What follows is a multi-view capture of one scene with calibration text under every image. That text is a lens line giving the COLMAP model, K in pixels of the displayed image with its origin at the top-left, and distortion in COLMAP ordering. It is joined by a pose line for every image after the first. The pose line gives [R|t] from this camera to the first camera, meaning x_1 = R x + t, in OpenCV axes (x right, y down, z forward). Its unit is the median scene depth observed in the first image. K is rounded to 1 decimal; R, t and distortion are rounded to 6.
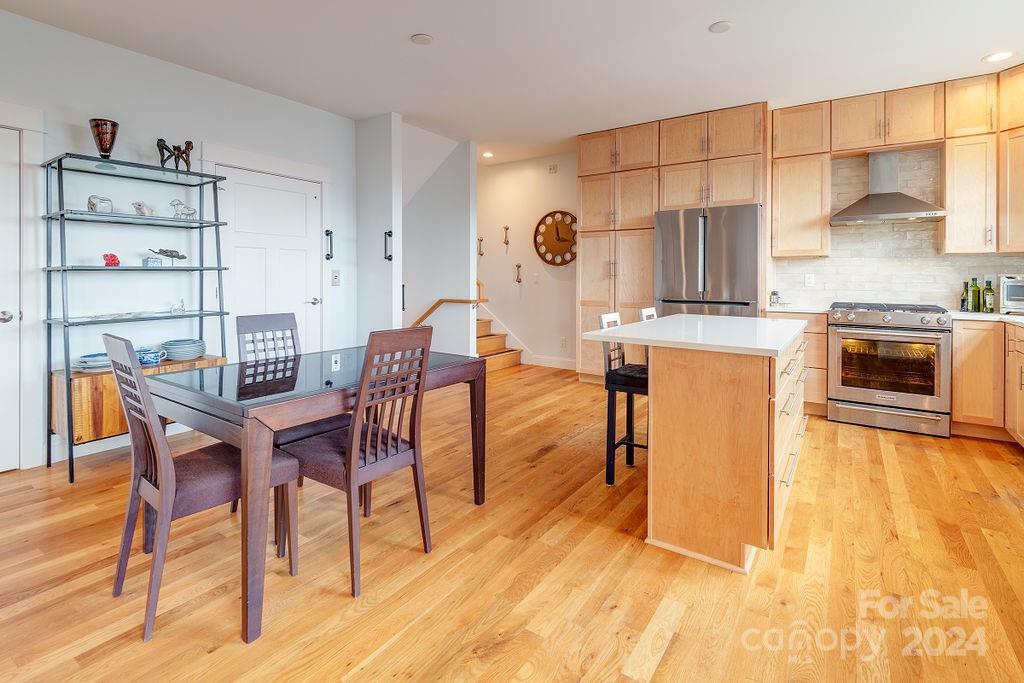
lens RADIAL K [[486.8, 0, 519.2], [0, 486.8, 282.1], [0, 0, 1]] dist [0.014527, -0.008206]
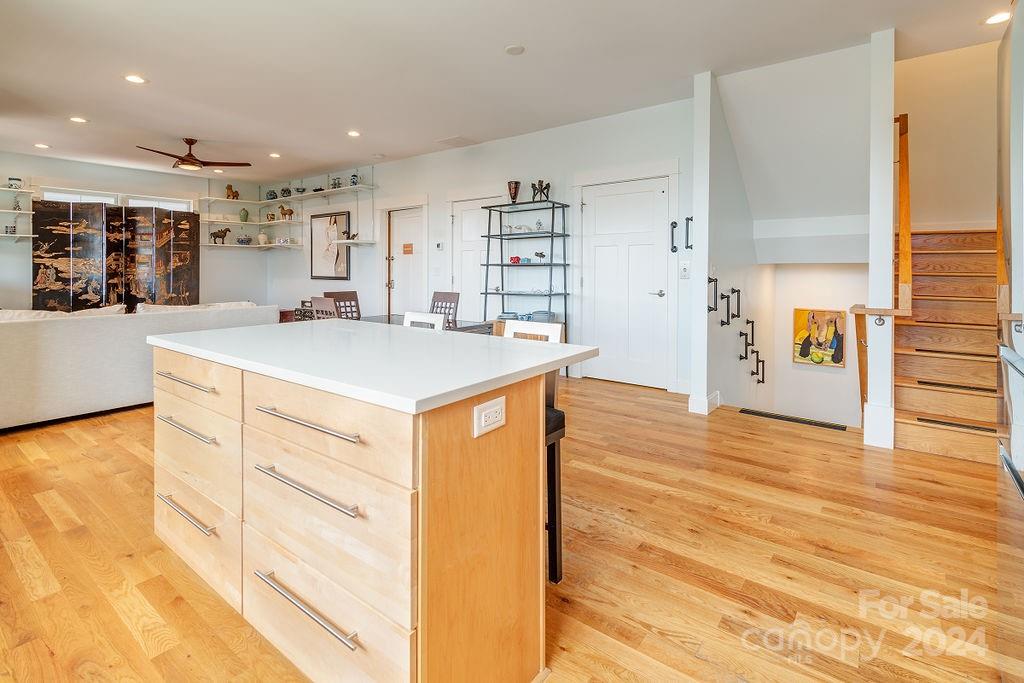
lens RADIAL K [[486.8, 0, 509.7], [0, 486.8, 266.1], [0, 0, 1]] dist [0.014527, -0.008206]
pose [[-0.064767, -0.009080, -0.997859, 0.658738], [-0.007131, 0.999937, -0.008636, -0.005720], [0.997875, 0.006556, -0.064828, 0.790034]]
